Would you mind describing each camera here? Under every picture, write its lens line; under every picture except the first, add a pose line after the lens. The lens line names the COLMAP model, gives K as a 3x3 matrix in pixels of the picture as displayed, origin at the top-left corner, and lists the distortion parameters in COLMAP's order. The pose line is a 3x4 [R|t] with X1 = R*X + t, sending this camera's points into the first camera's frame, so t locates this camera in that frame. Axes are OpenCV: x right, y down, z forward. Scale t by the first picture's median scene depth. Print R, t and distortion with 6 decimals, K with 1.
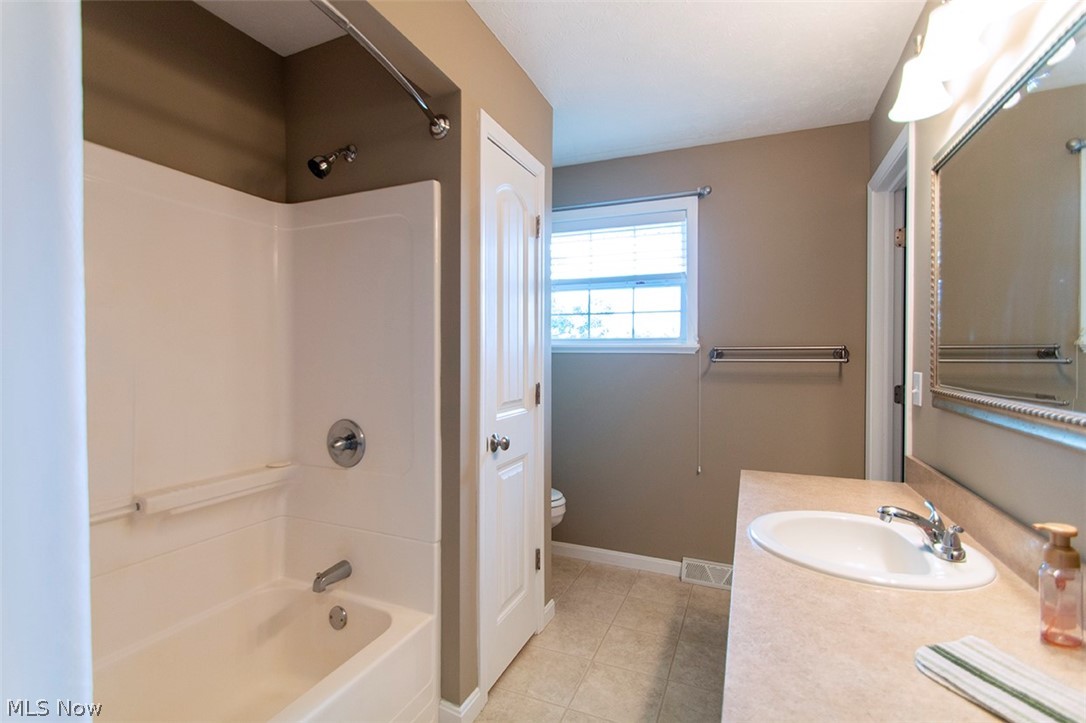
lens RADIAL K [[504.9, 0, 539.5], [0, 504.9, 361.9], [0, 0, 1]] dist [0.004076, -0.002088]
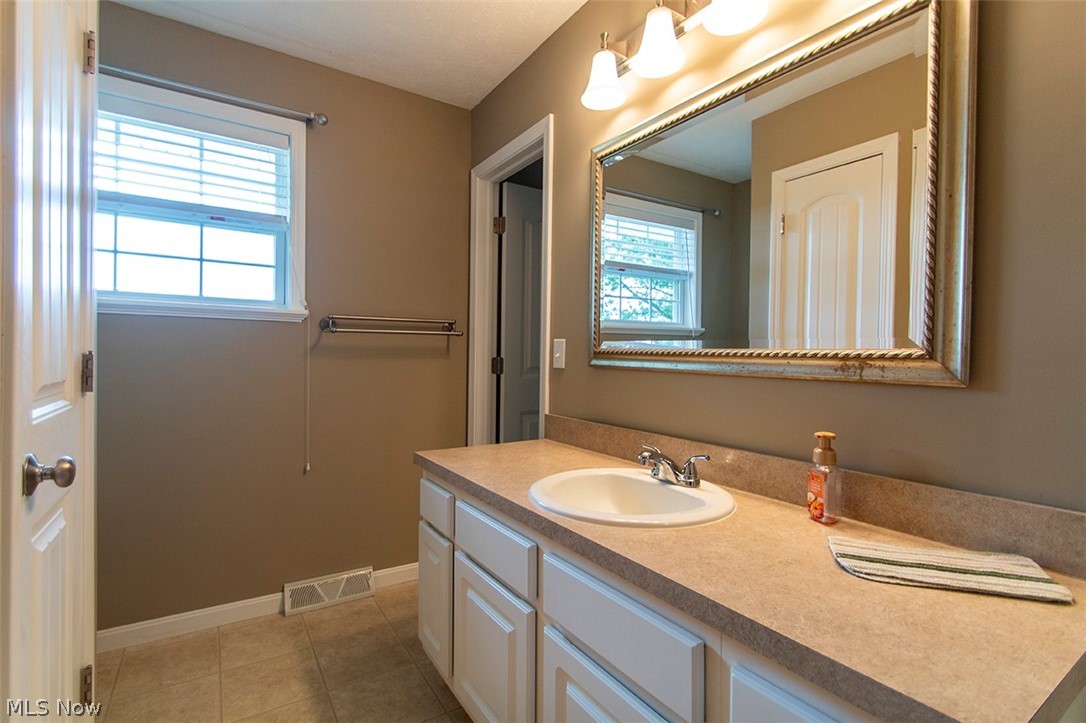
lens RADIAL K [[504.9, 0, 539.0], [0, 504.9, 354.6], [0, 0, 1]] dist [0.004076, -0.002088]
pose [[0.567845, -0.000512, 0.823135, -0.145033], [-0.001370, 0.999998, 0.001567, 0.036963], [-0.823134, -0.002017, 0.567843, 0.267130]]
